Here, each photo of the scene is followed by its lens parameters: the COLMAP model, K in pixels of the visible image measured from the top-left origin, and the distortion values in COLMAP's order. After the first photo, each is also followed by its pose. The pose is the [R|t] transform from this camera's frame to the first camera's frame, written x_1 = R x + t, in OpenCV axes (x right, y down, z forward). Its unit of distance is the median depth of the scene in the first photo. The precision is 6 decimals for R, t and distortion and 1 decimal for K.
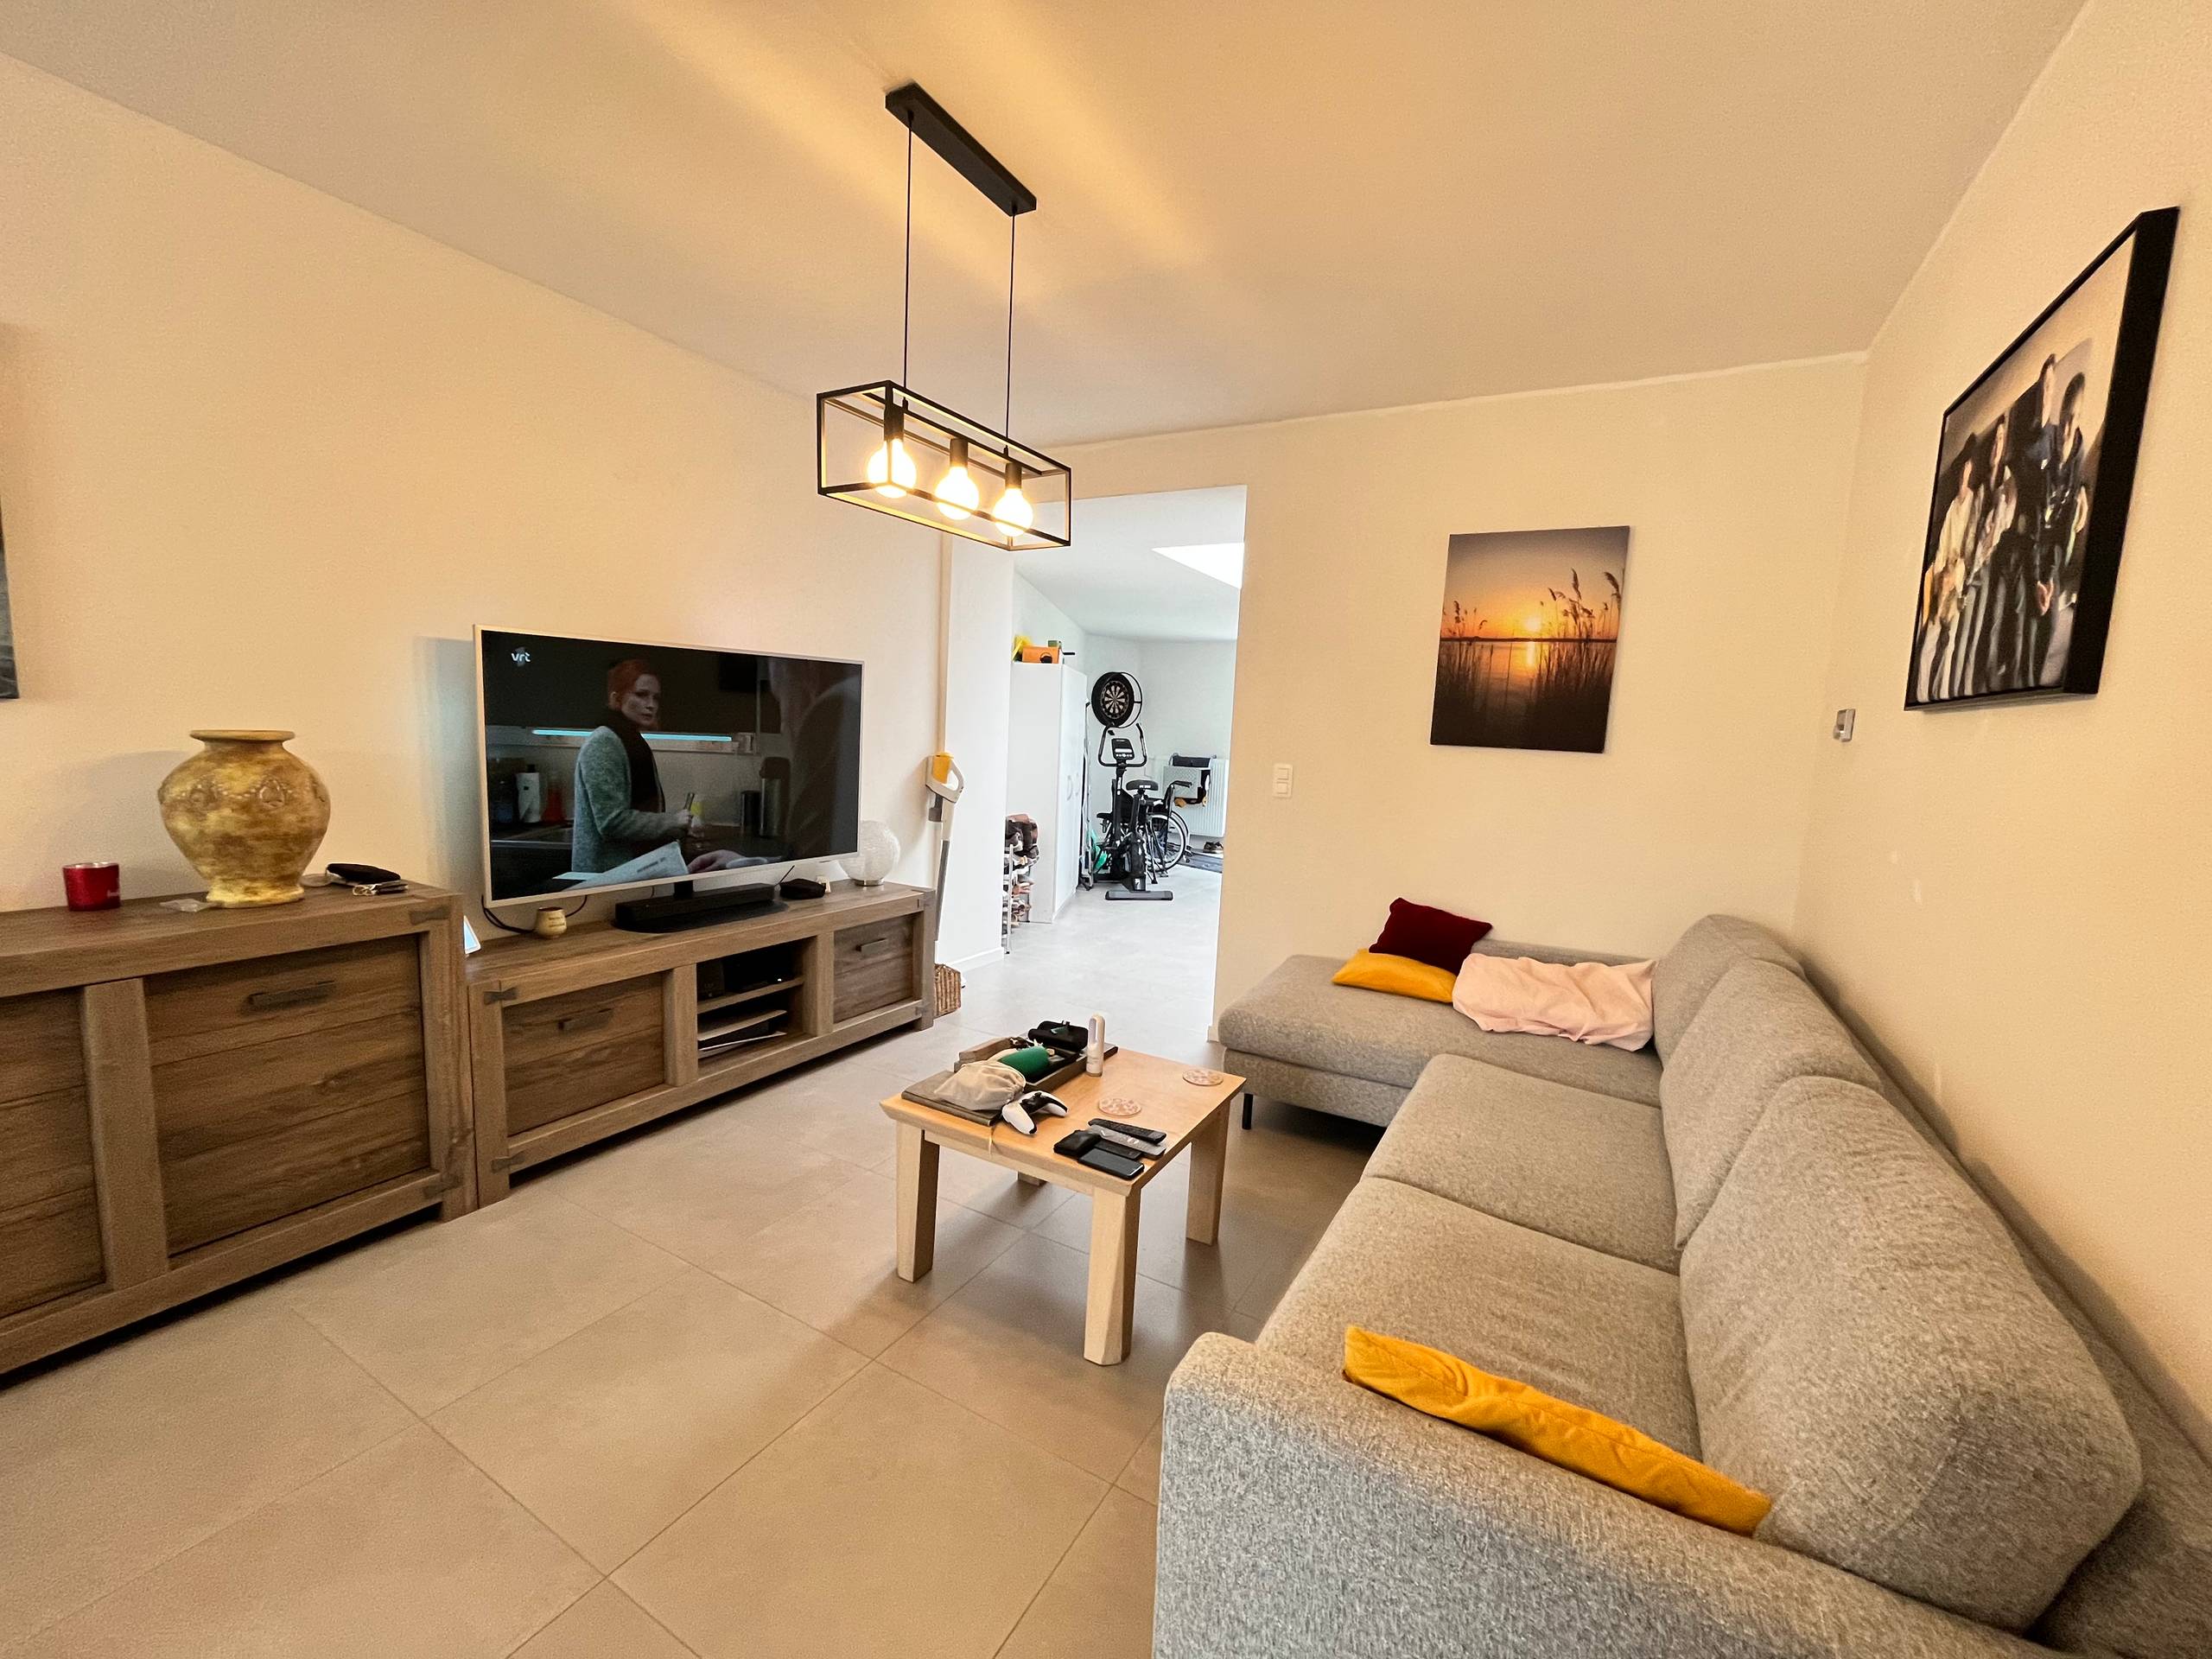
lens RADIAL K [[895.9, 0, 1099.0], [0, 895.9, 839.2], [0, 0, 1]] dist [0.000674, -0.001990]
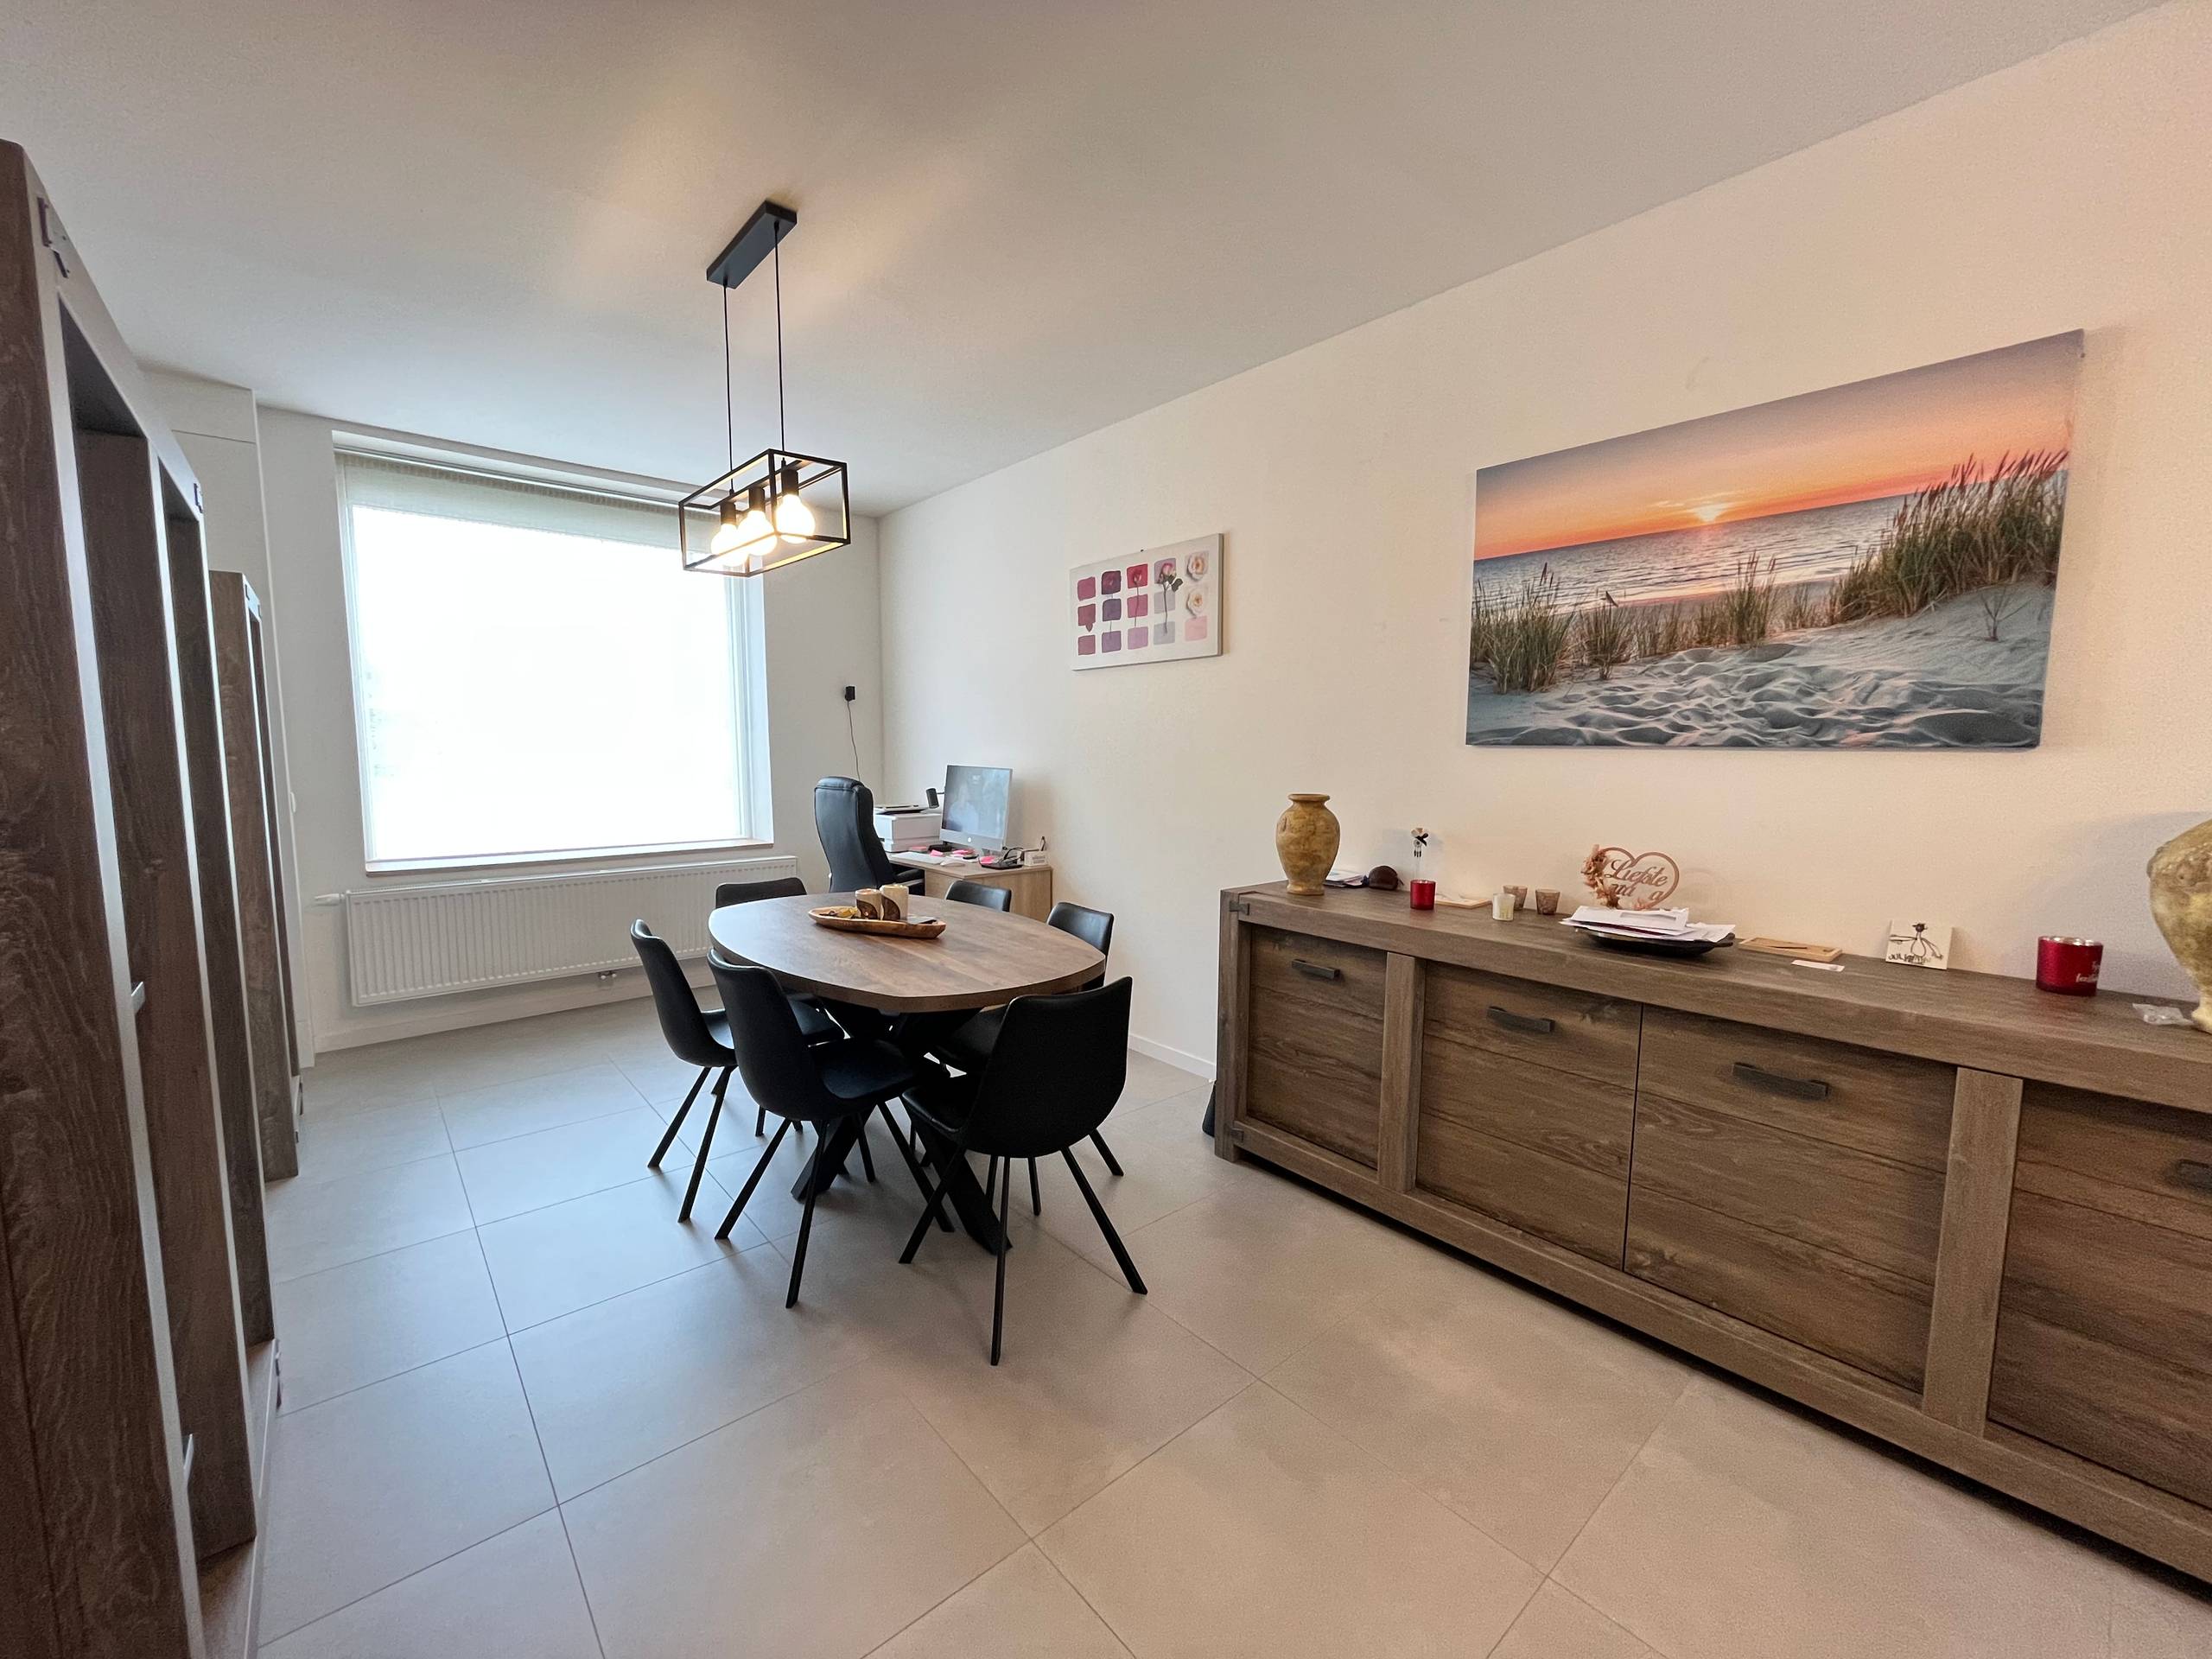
lens RADIAL K [[895.9, 0, 1099.0], [0, 895.9, 839.2], [0, 0, 1]] dist [0.000674, -0.001990]
pose [[-0.346762, 0.052129, -0.936503, -0.019836], [-0.127898, 0.986500, 0.102270, -0.035008], [0.929192, 0.155240, -0.335414, 0.417352]]
